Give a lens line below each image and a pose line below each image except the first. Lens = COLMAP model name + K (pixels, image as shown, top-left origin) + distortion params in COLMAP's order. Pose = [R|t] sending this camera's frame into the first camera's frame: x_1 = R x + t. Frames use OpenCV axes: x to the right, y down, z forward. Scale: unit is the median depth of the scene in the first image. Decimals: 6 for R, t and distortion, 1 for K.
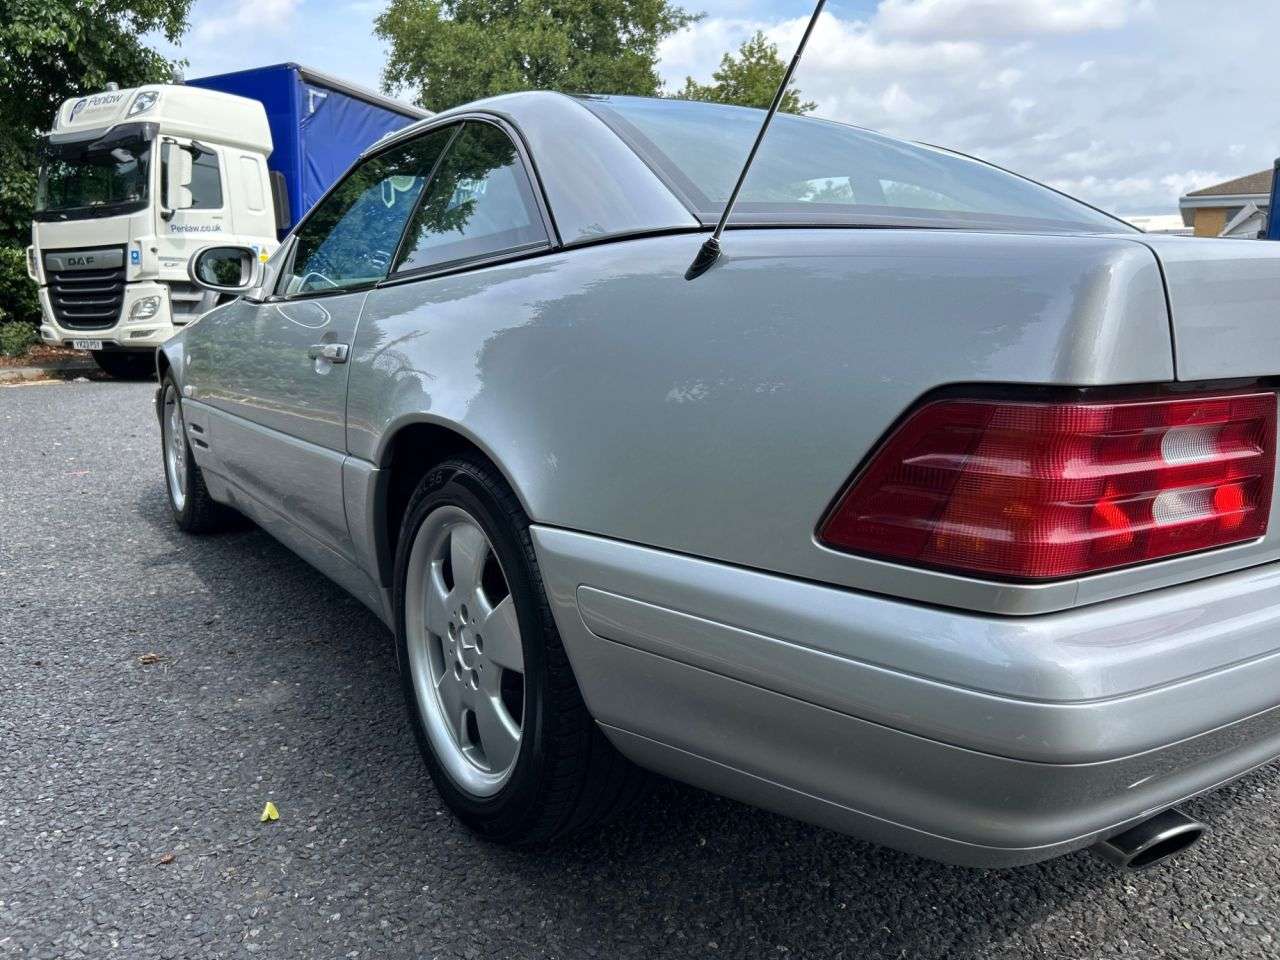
lens RADIAL K [[953.7, 0, 650.2], [0, 953.7, 479.8], [0, 0, 1]] dist [0.029149, -0.009928]
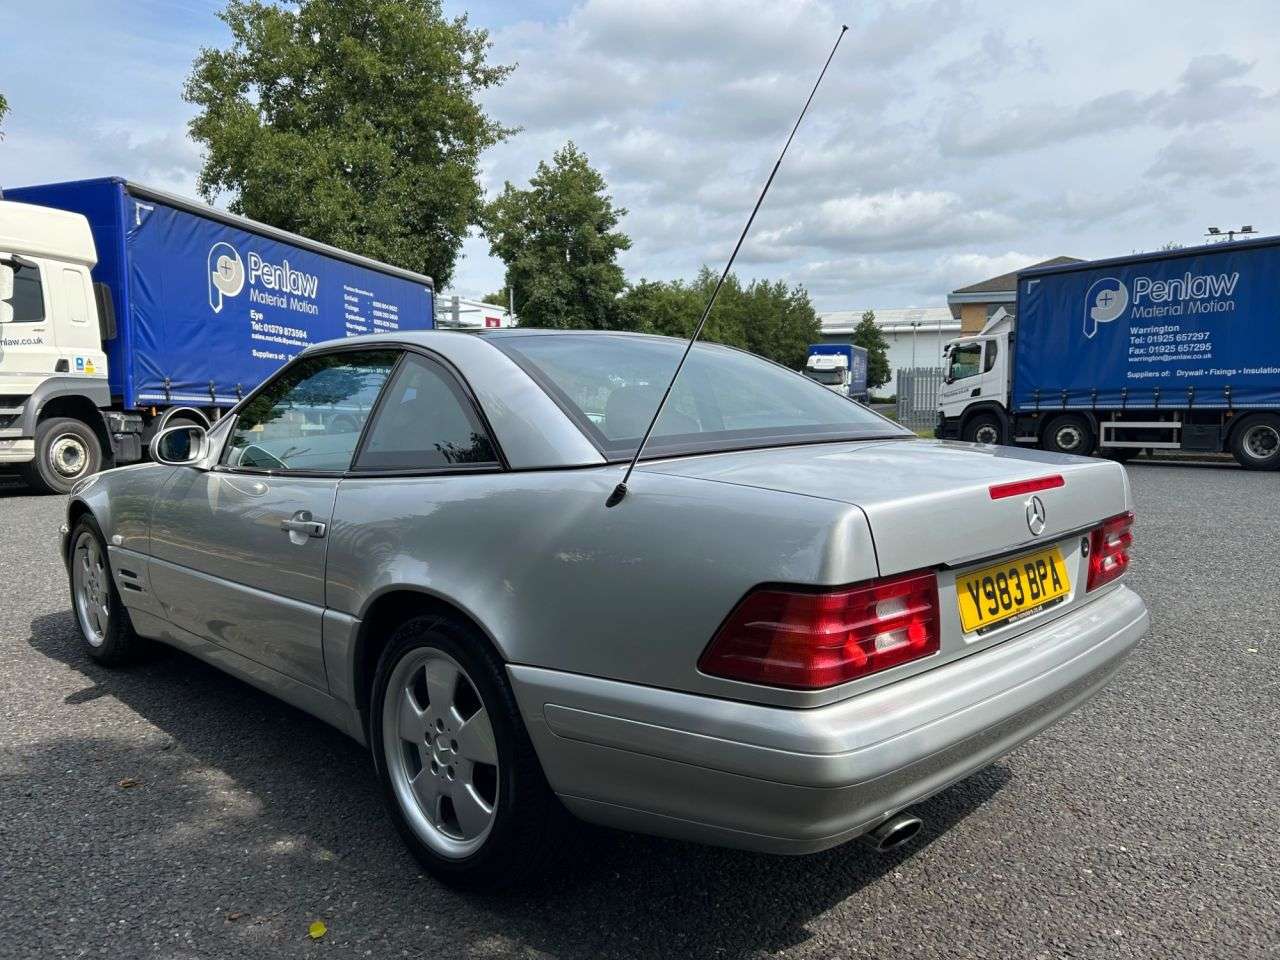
lens RADIAL K [[953.7, 0, 630.4], [0, 953.7, 482.8], [0, 0, 1]] dist [0.029149, -0.009928]
pose [[0.985989, -0.036231, 0.162828, -0.132361], [0.048920, 0.996012, -0.074606, -0.092772], [-0.159476, 0.081526, 0.983830, -0.435064]]
